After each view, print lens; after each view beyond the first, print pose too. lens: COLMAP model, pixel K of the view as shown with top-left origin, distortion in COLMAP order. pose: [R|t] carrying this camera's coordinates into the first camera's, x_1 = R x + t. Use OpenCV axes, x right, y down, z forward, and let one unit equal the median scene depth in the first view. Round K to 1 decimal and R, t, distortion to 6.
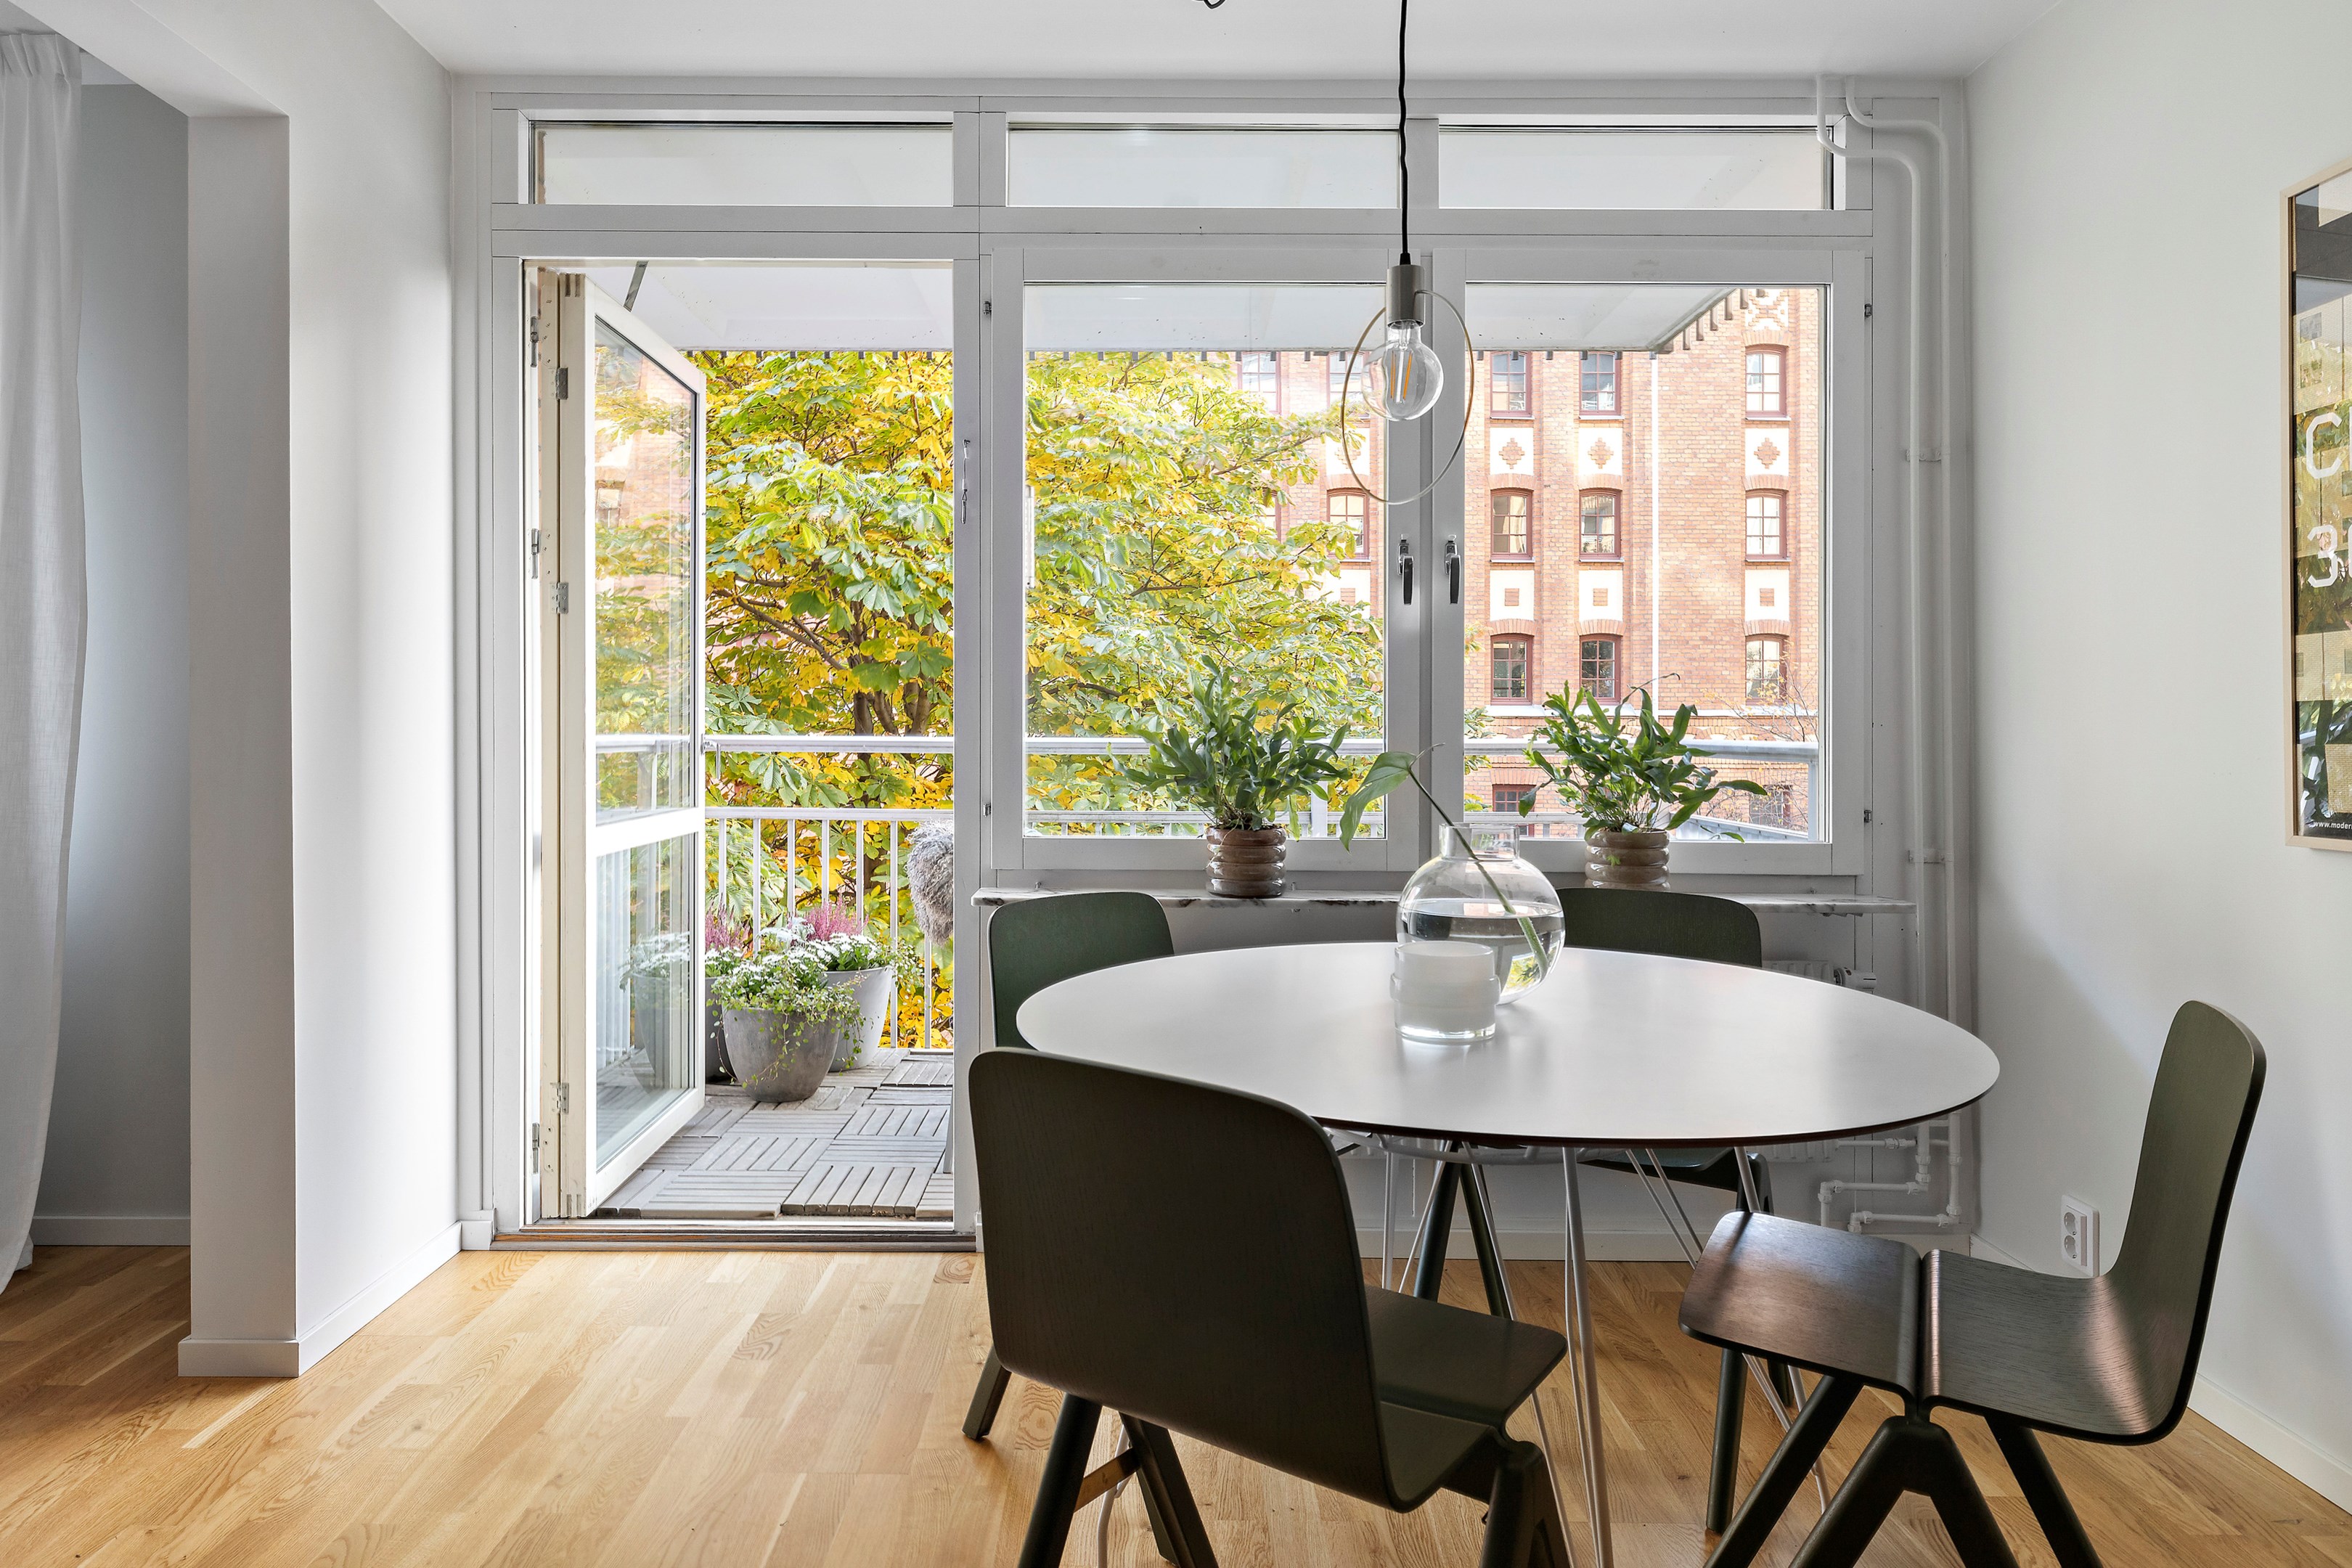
lens RADIAL K [[1578.5, 0, 1171.1], [0, 1578.5, 736.1], [0, 0, 1]] dist [-0.000677, 0.002573]
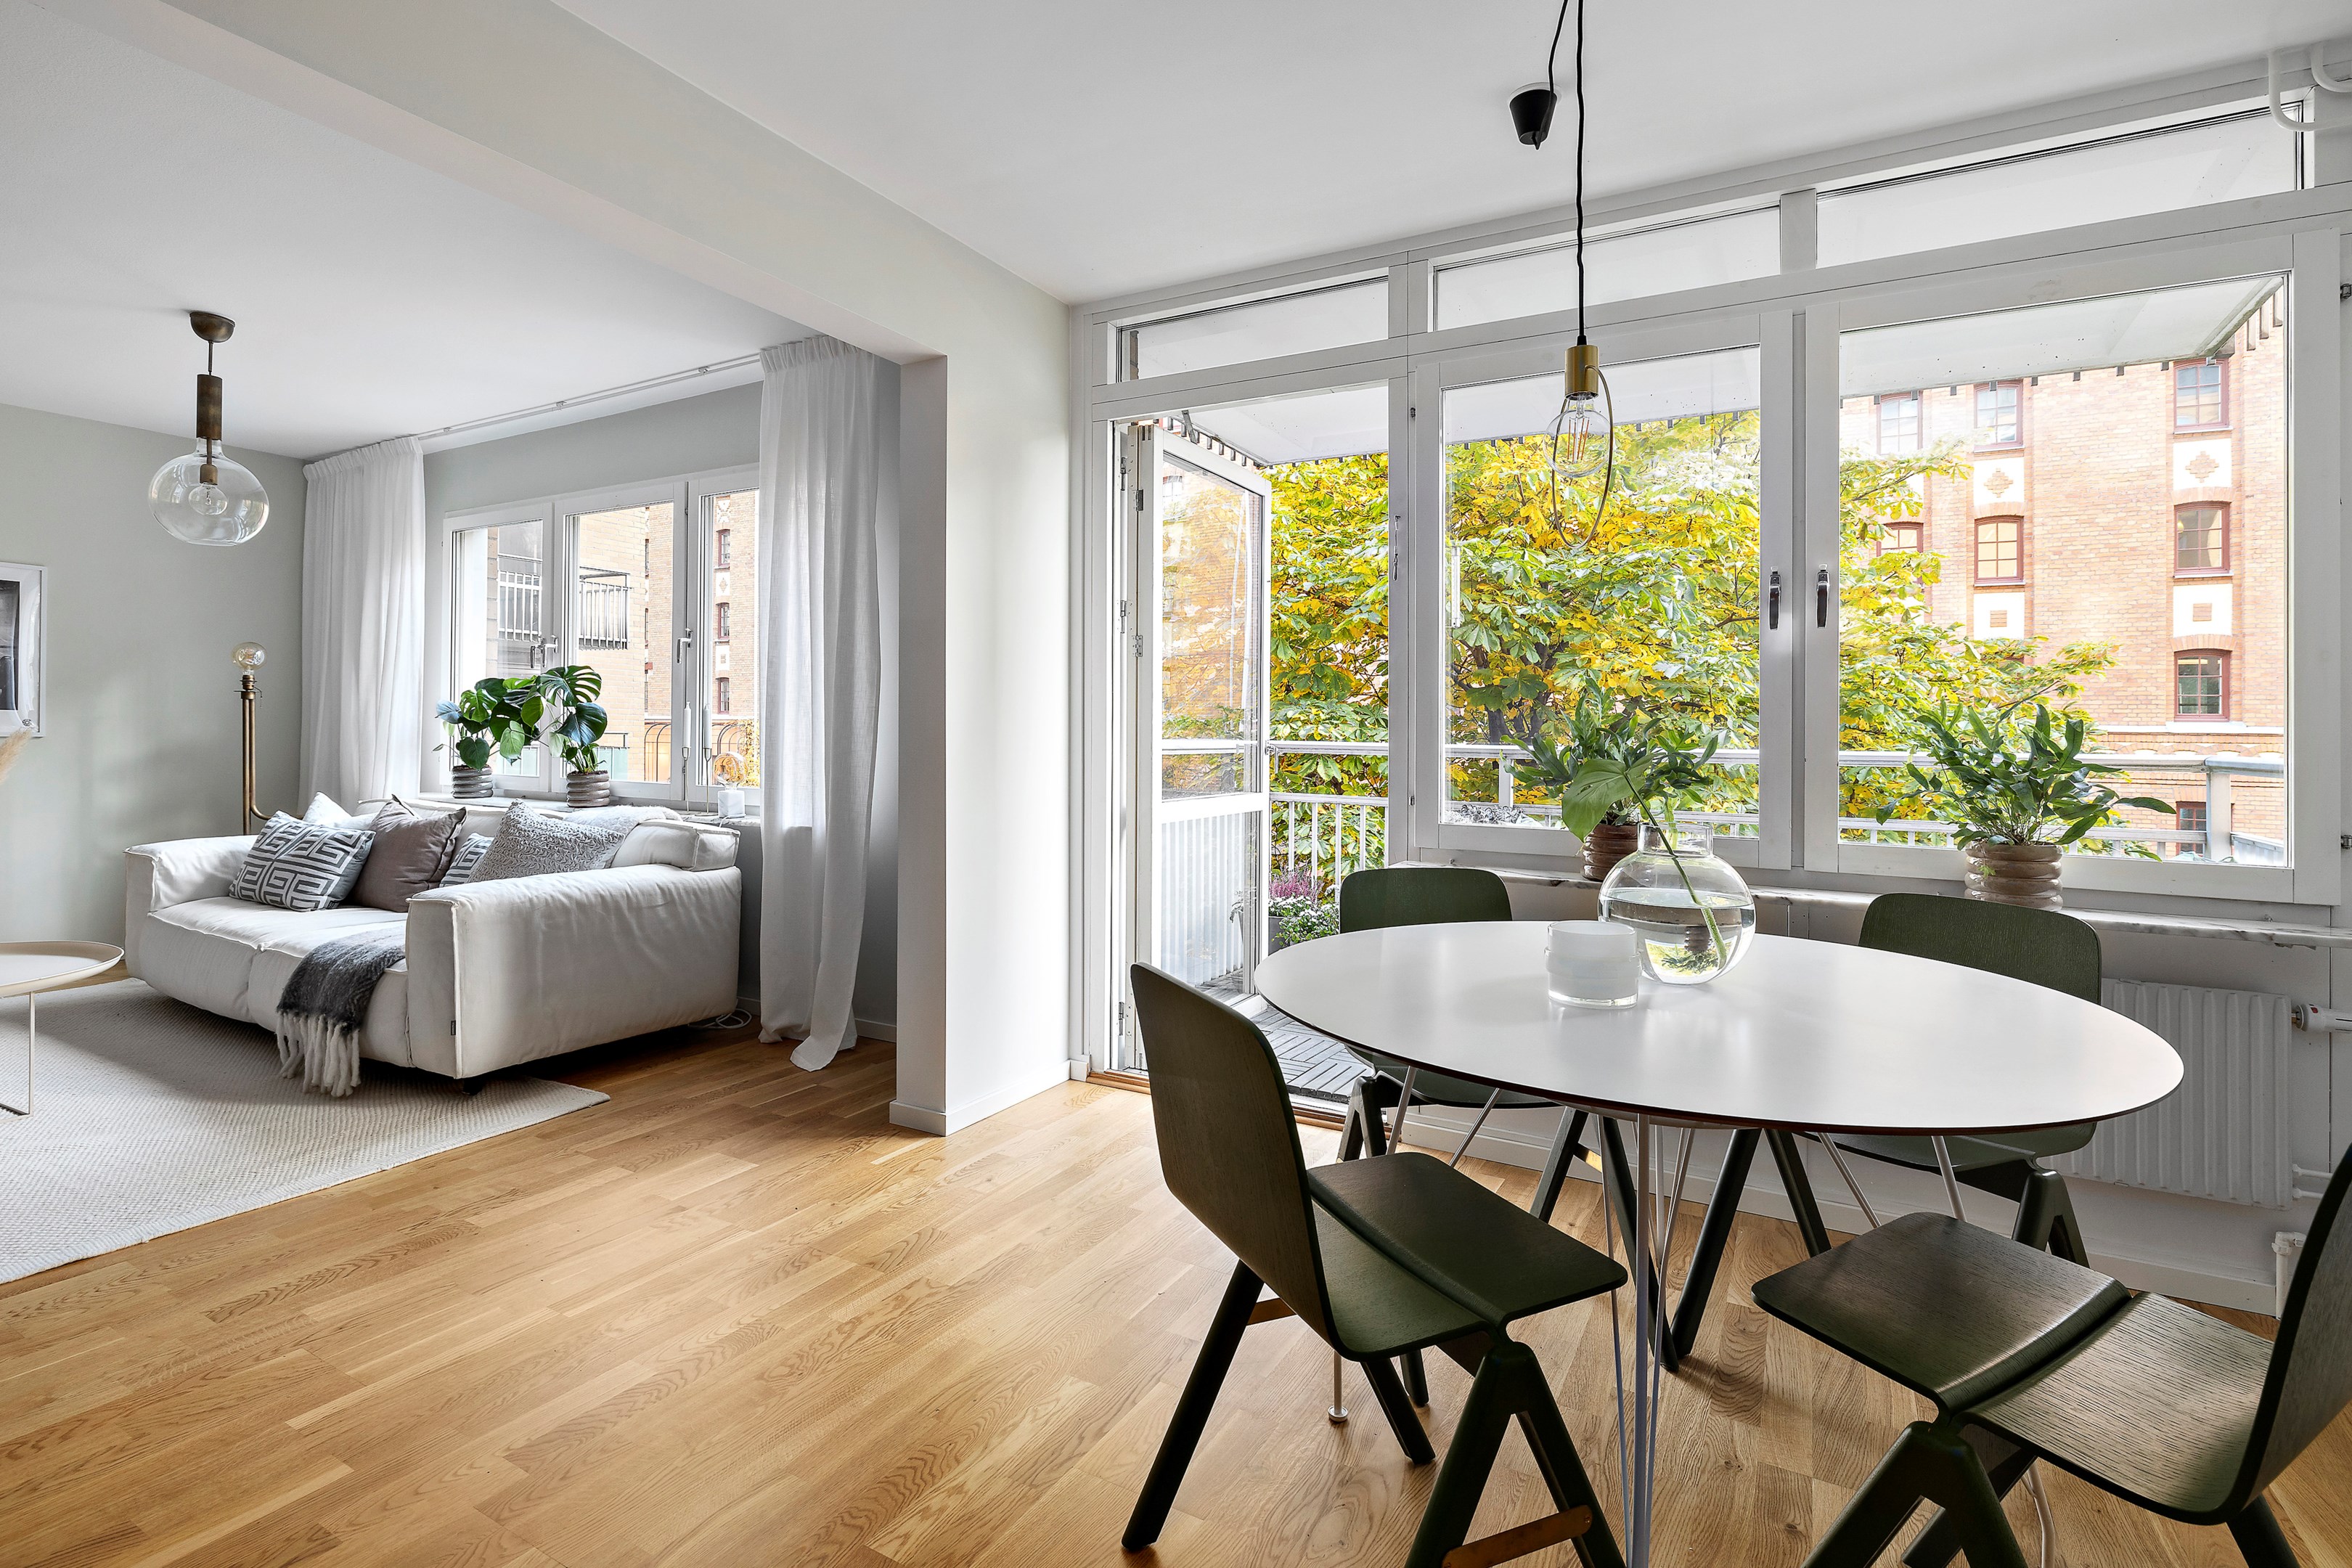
lens RADIAL K [[1251.4, 0, 1215.7], [0, 1251.4, 737.5], [0, 0, 1]] dist [-0.005843, 0.000756]
pose [[0.852817, 0.008726, -0.522137, 0.274542], [-0.012144, 0.999921, -0.003123, 0.000275], [0.522069, 0.009004, 0.852856, 0.043071]]
